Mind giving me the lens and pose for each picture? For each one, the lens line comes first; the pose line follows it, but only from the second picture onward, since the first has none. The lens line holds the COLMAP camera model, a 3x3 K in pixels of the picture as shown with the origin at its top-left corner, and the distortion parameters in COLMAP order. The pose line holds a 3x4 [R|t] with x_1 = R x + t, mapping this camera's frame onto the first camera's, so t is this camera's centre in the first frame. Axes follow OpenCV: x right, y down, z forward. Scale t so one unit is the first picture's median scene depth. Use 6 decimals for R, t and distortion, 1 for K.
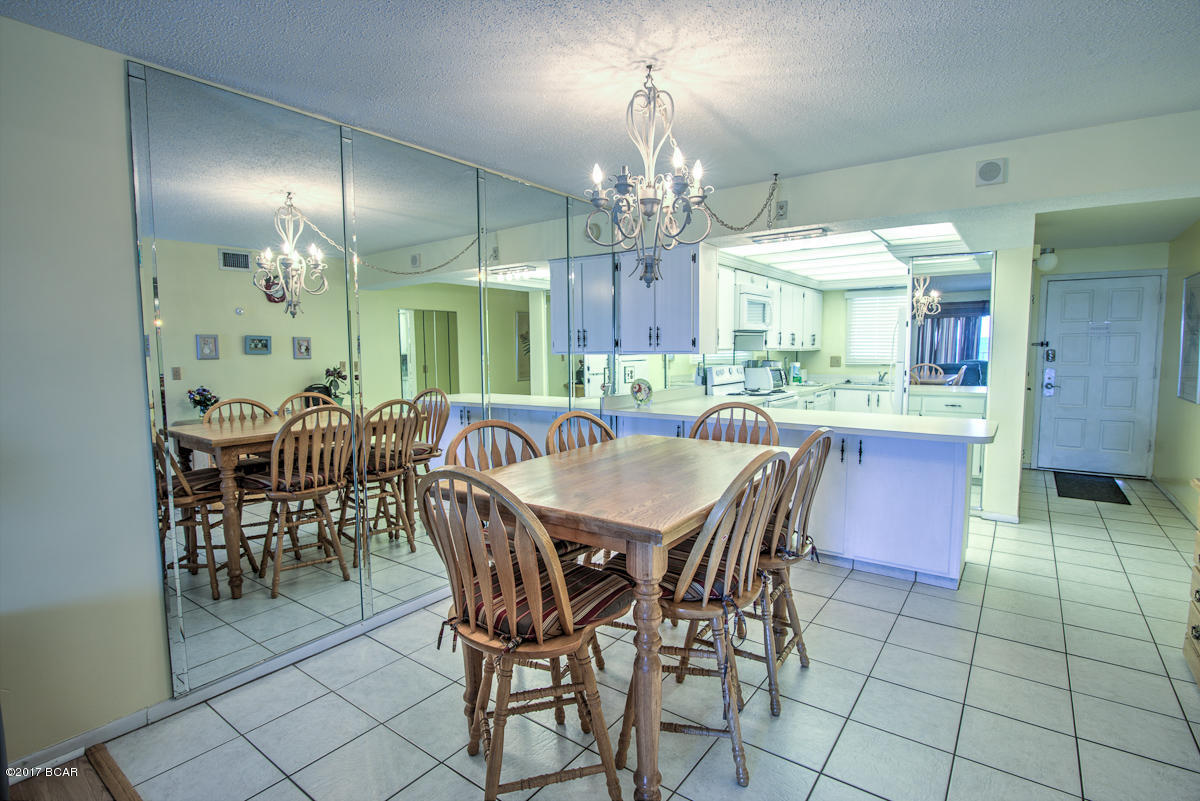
lens RADIAL K [[581.2, 0, 600.0], [0, 581.2, 400.5], [0, 0, 1]] dist [-0.025220, 0.000038]
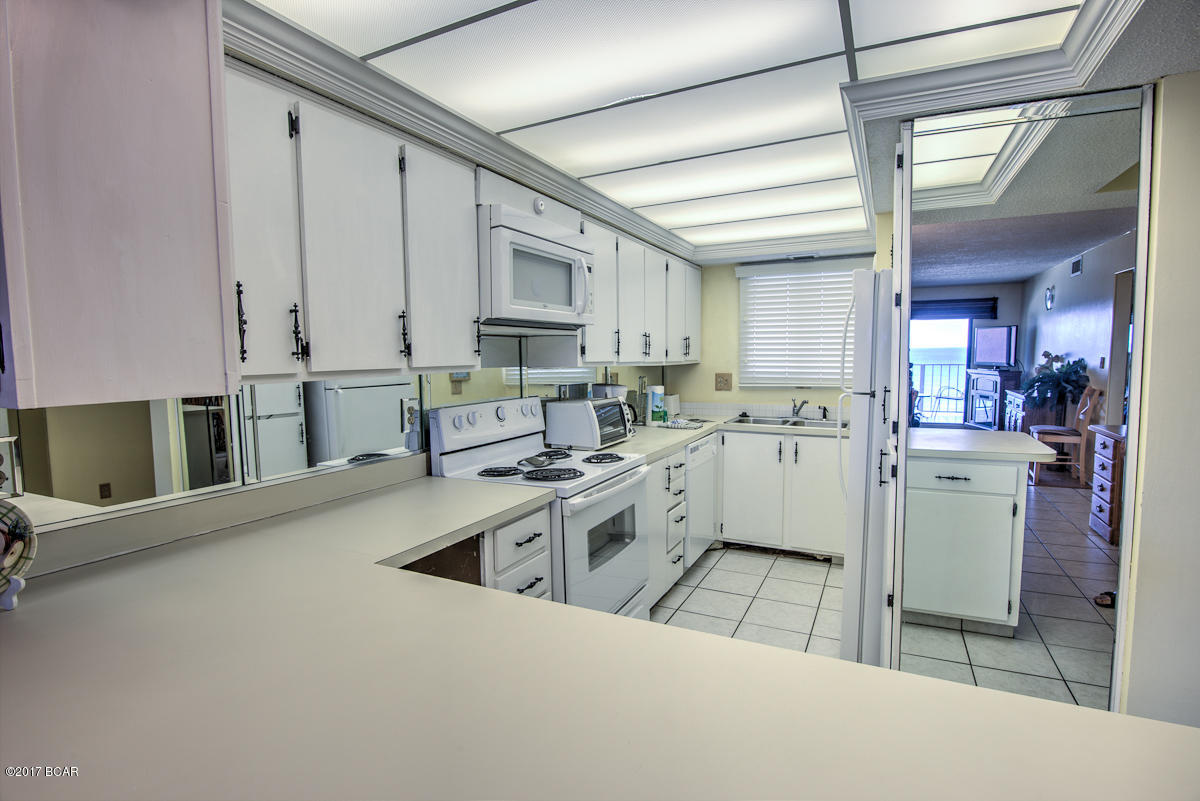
lens RADIAL K [[581.2, 0, 600.0], [0, 581.2, 400.5], [0, 0, 1]] dist [-0.025220, 0.000038]
pose [[0.984720, -0.014134, 0.173569, 0.215164], [0.016949, 0.999748, -0.014750, -0.051058], [-0.173317, 0.017467, 0.984711, 0.524135]]
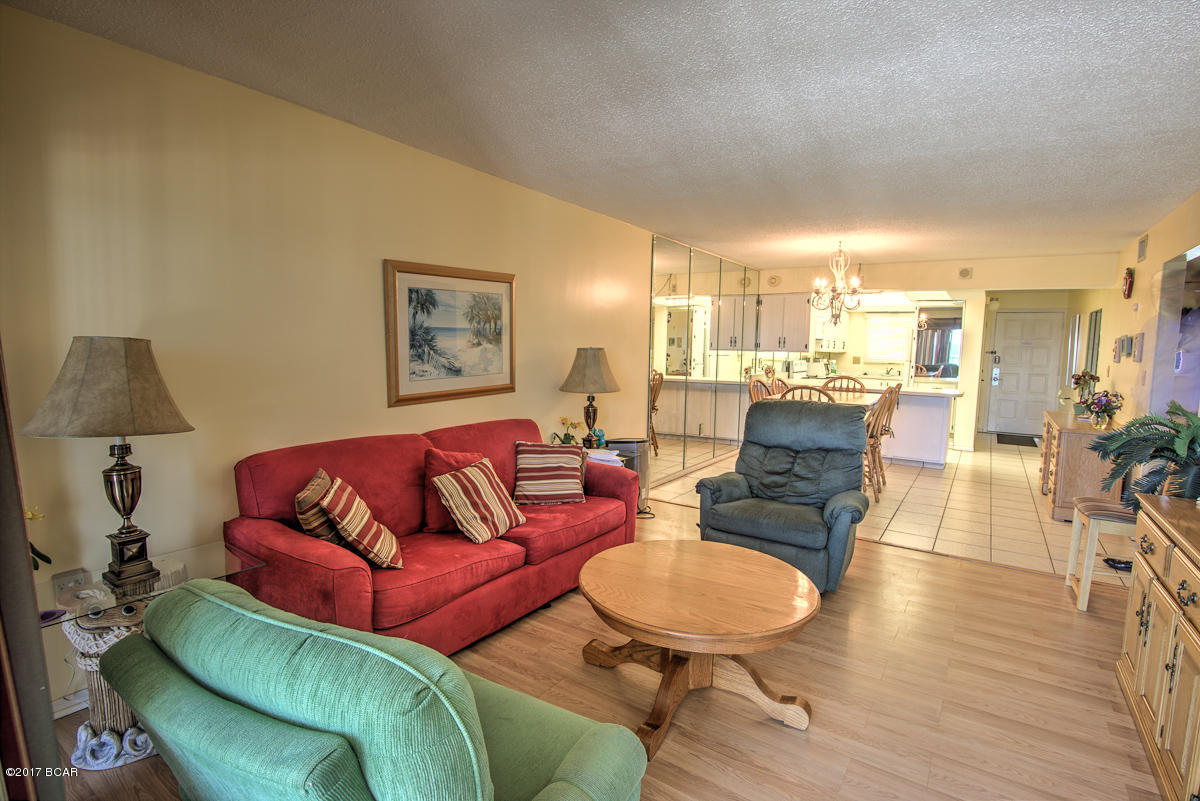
lens RADIAL K [[581.2, 0, 600.0], [0, 581.2, 400.5], [0, 0, 1]] dist [-0.025220, 0.000038]
pose [[0.998618, 0.026014, 0.045656, -0.383883], [-0.026390, 0.999622, 0.007656, 0.050985], [-0.045440, -0.008850, 0.998928, -0.546202]]
